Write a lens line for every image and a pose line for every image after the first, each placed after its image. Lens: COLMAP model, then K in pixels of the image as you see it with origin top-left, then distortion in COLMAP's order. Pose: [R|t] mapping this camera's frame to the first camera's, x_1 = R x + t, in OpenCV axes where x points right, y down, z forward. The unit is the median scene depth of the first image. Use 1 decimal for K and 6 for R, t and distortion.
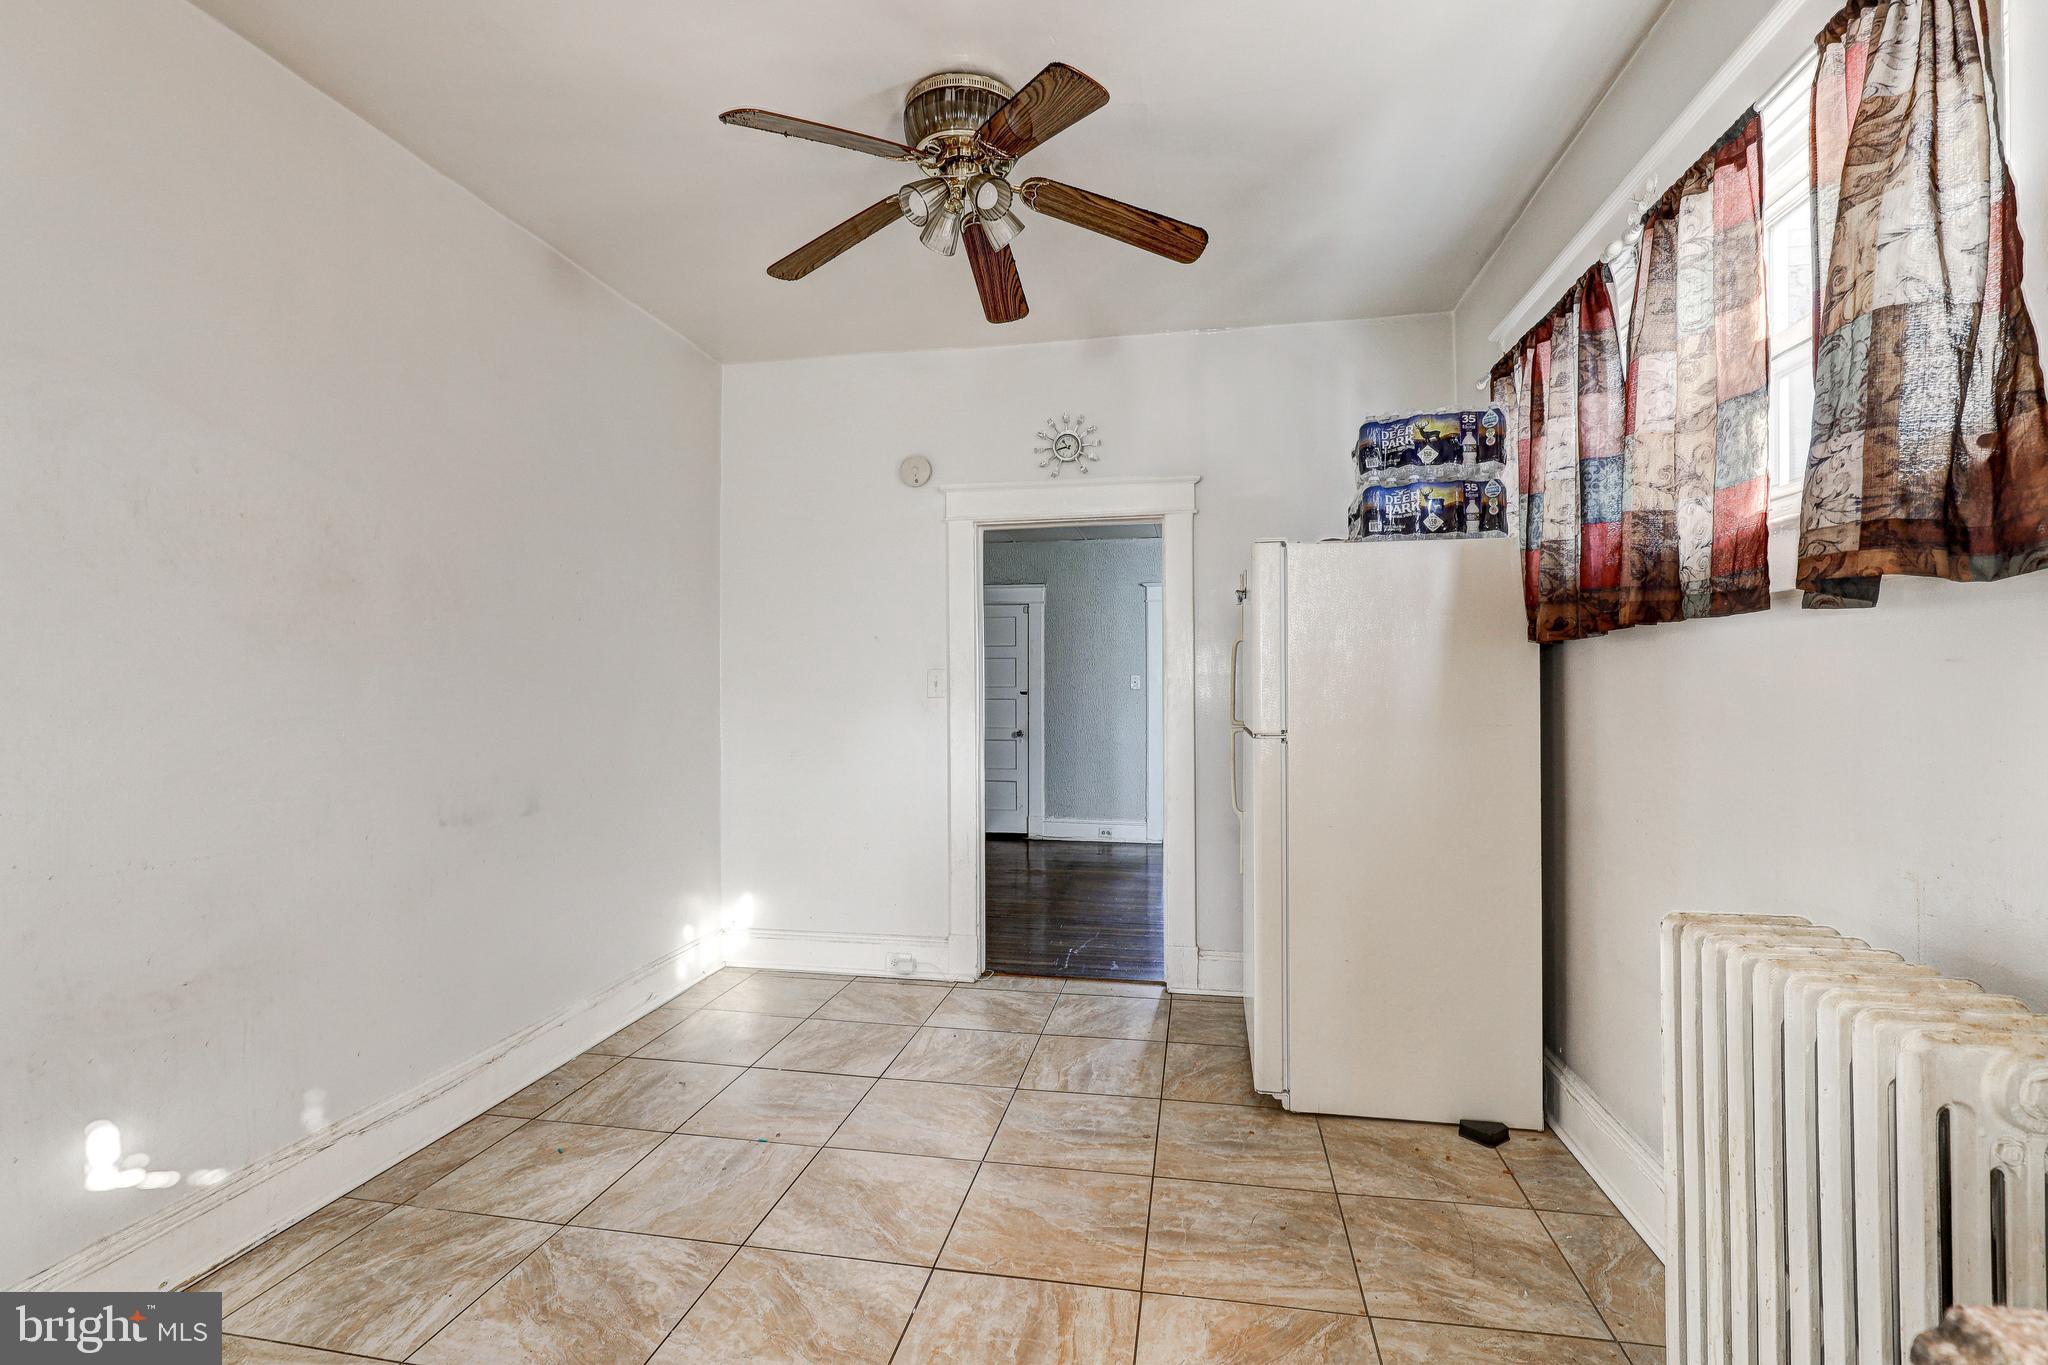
lens RADIAL K [[918.3, 0, 1023.3], [0, 918.3, 676.8], [0, 0, 1]] dist [0.000830, -0.001124]
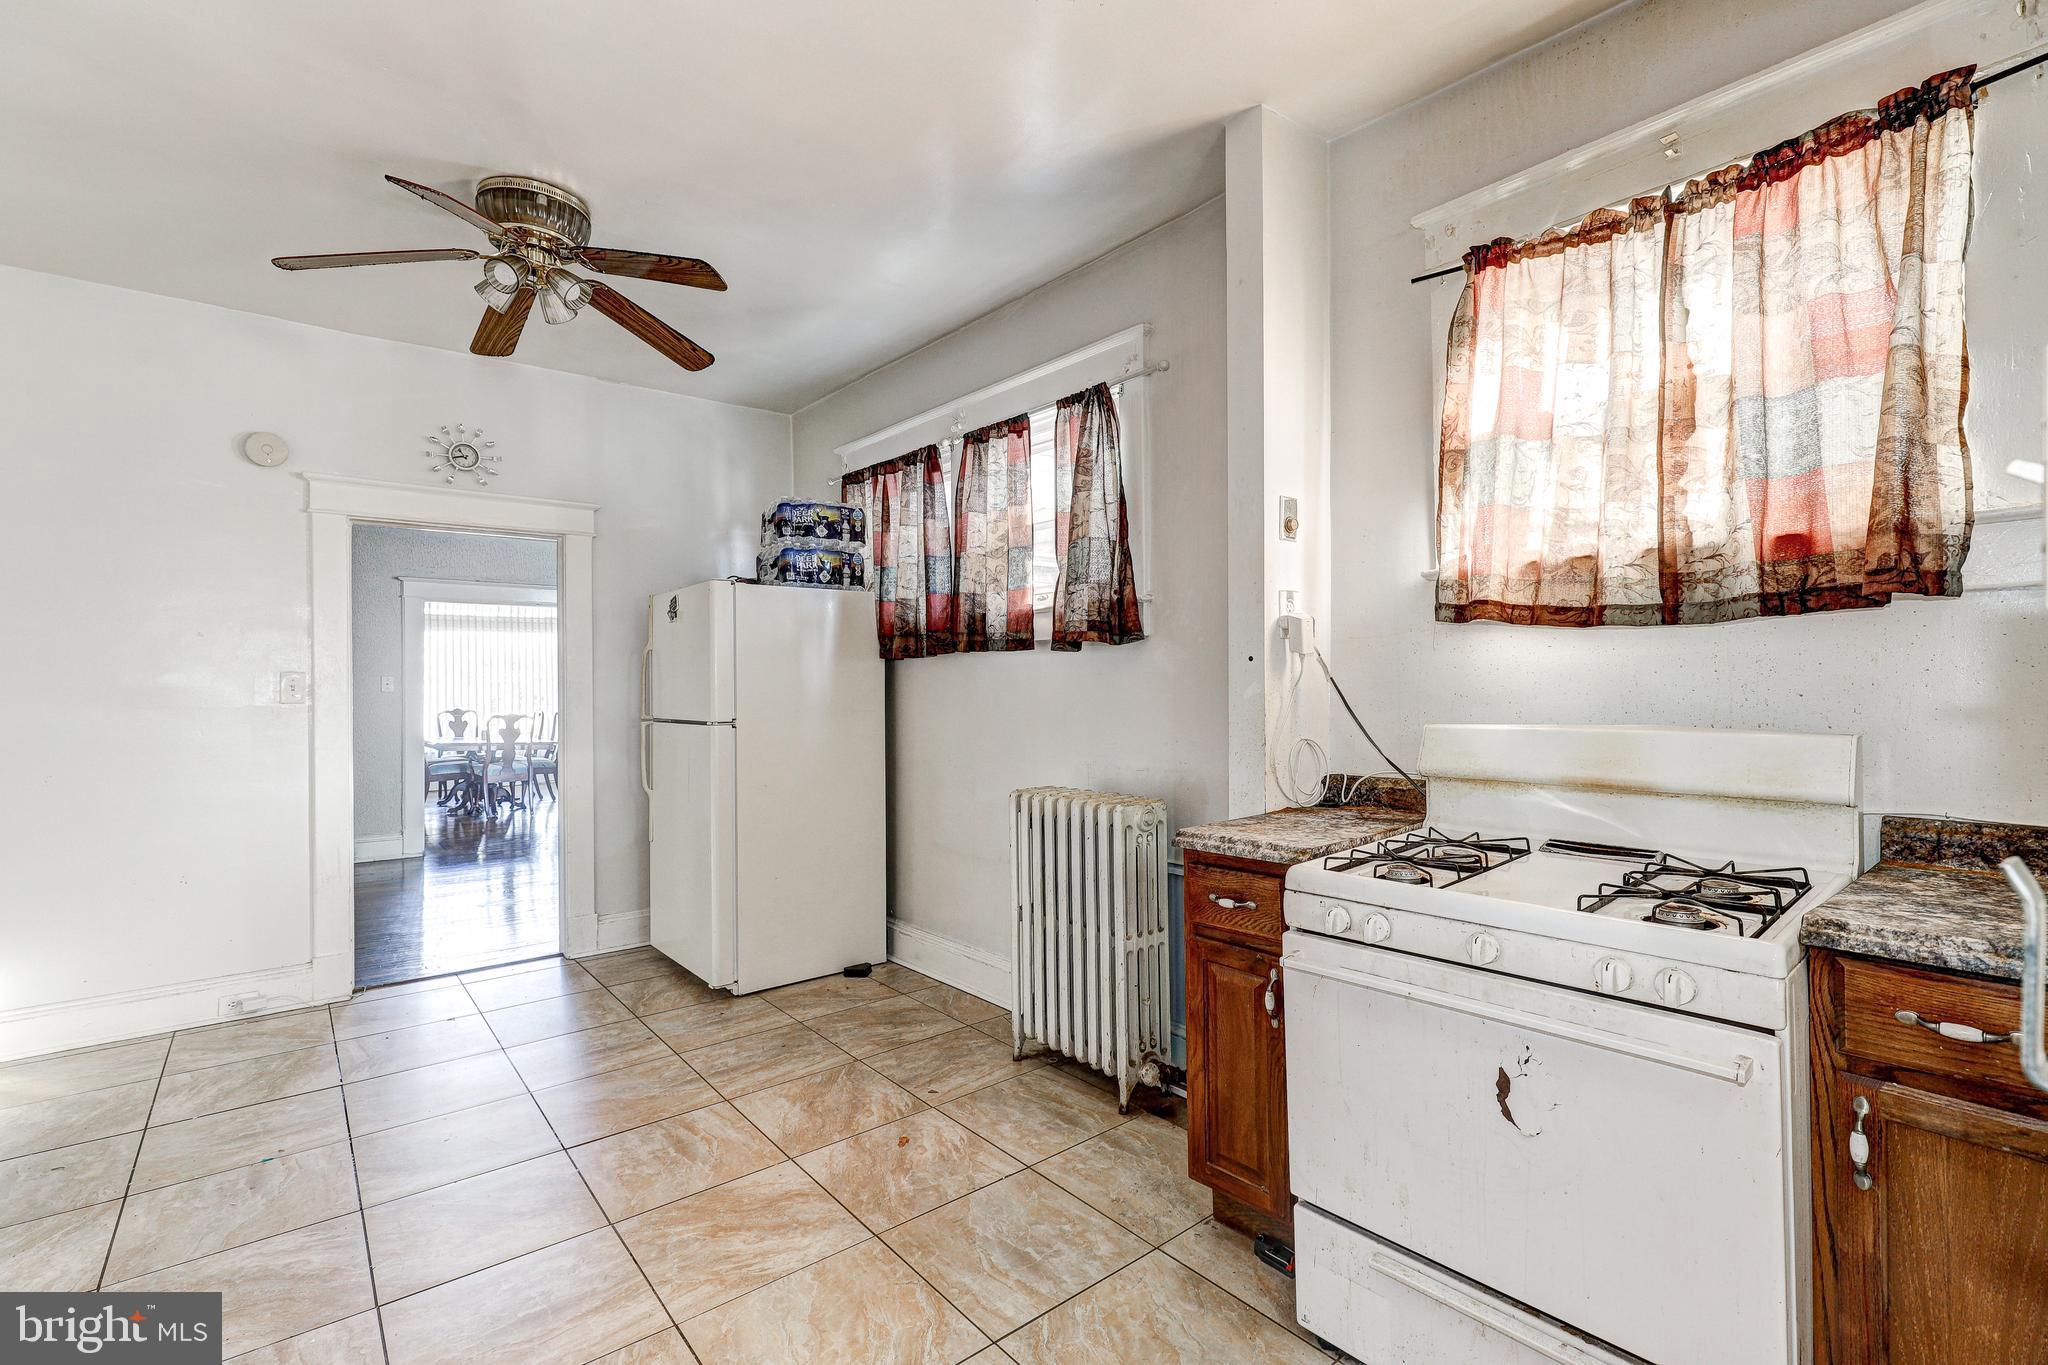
lens RADIAL K [[918.3, 0, 1016.2], [0, 918.3, 673.6], [0, 0, 1]] dist [0.000830, -0.001124]
pose [[0.655009, 0.006693, 0.755592, -0.501634], [-0.003003, 0.999976, -0.006254, -0.002195], [-0.755615, 0.001827, 0.655013, -0.227340]]
